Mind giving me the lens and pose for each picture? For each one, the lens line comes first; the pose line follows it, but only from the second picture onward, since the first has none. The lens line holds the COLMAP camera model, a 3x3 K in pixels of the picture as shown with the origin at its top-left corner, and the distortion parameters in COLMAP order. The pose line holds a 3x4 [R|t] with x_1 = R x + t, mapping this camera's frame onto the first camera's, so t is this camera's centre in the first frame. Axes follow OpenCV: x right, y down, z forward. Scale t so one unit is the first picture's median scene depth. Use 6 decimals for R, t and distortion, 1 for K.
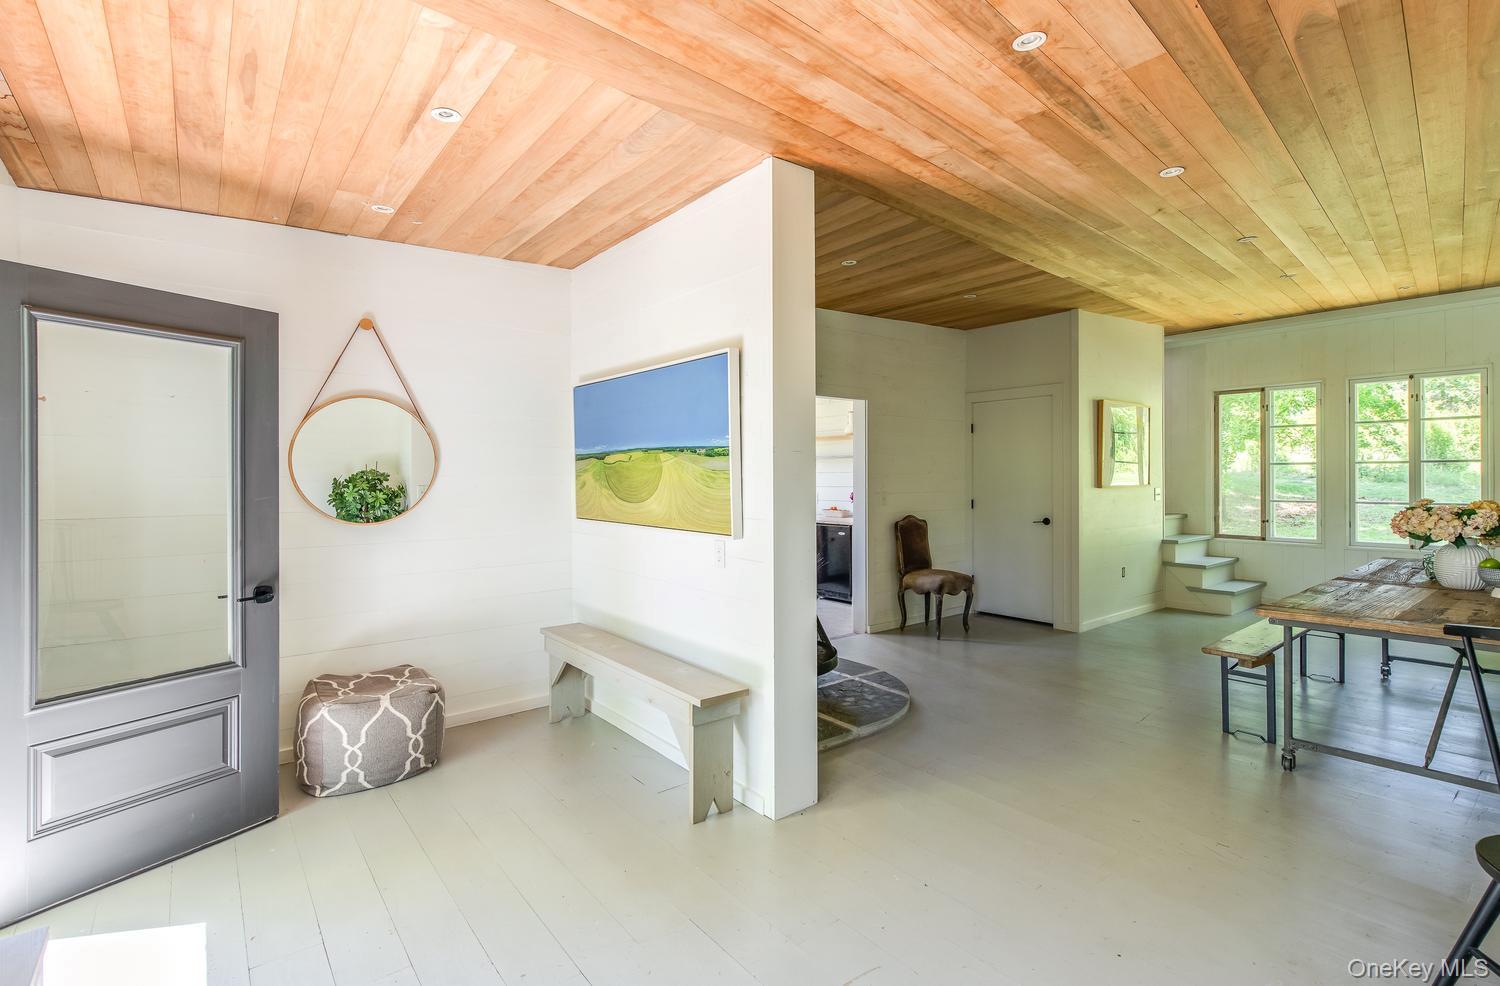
lens RADIAL K [[704.6, 0, 748.9], [0, 704.6, 472.6], [0, 0, 1]] dist [-0.000333, -0.000201]
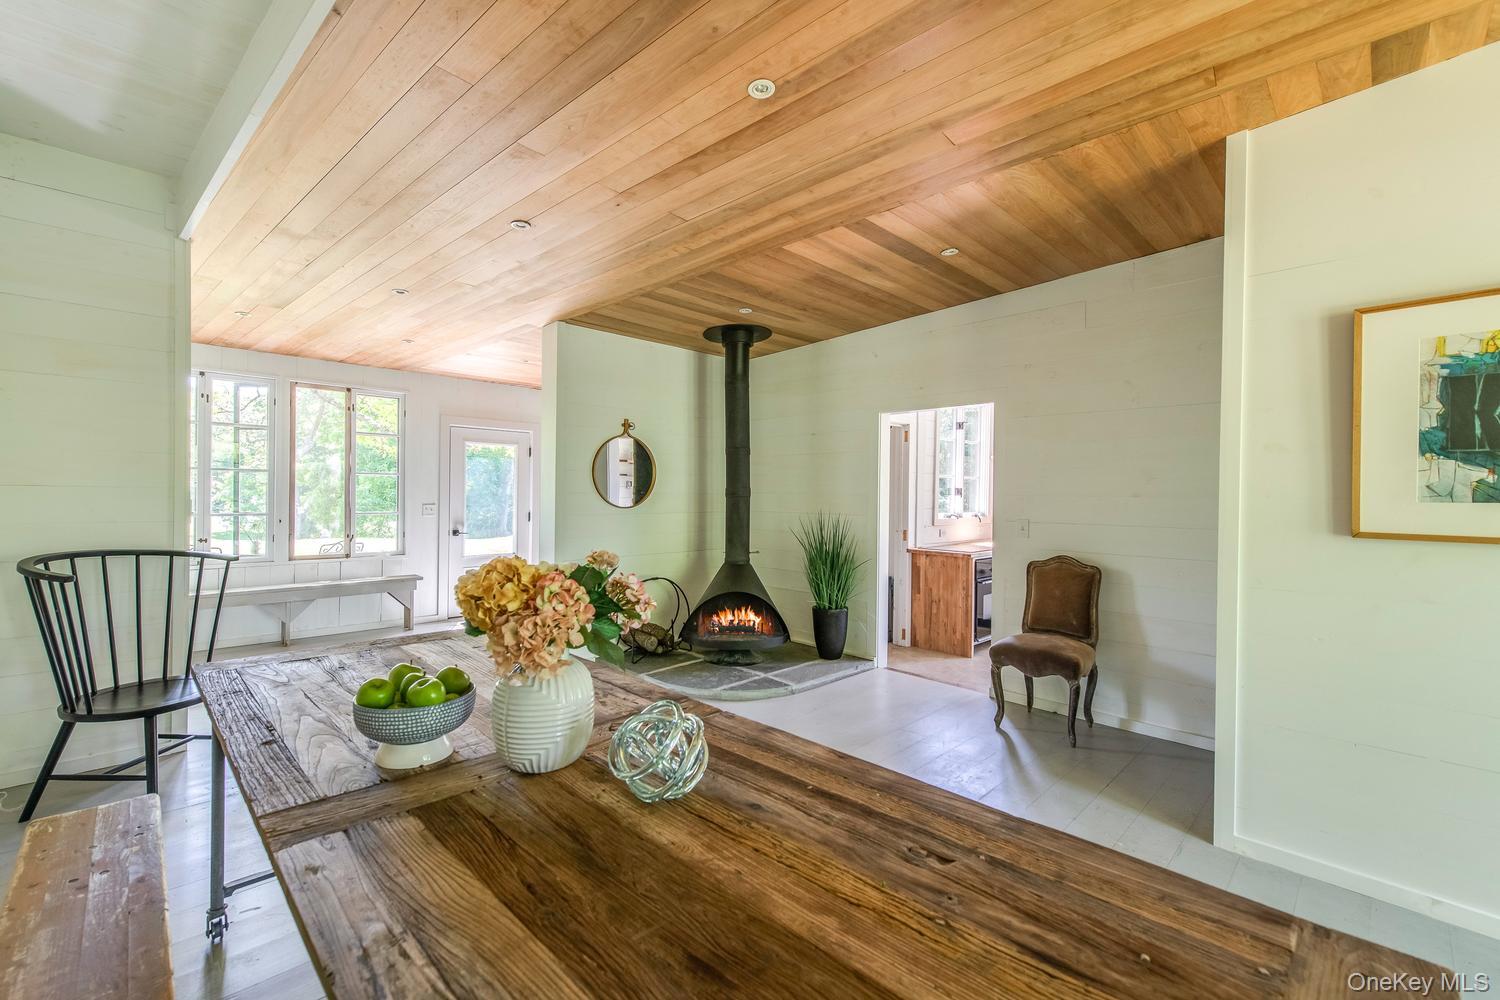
lens RADIAL K [[630.6, 0, 751.3], [0, 630.6, 490.8], [0, 0, 1]] dist [-0.000864, -0.000291]
pose [[0.118167, 0.002872, -0.992990, 0.755551], [-0.007834, 0.999967, 0.001960, -0.002123], [0.992963, 0.007547, 0.118186, 0.579482]]
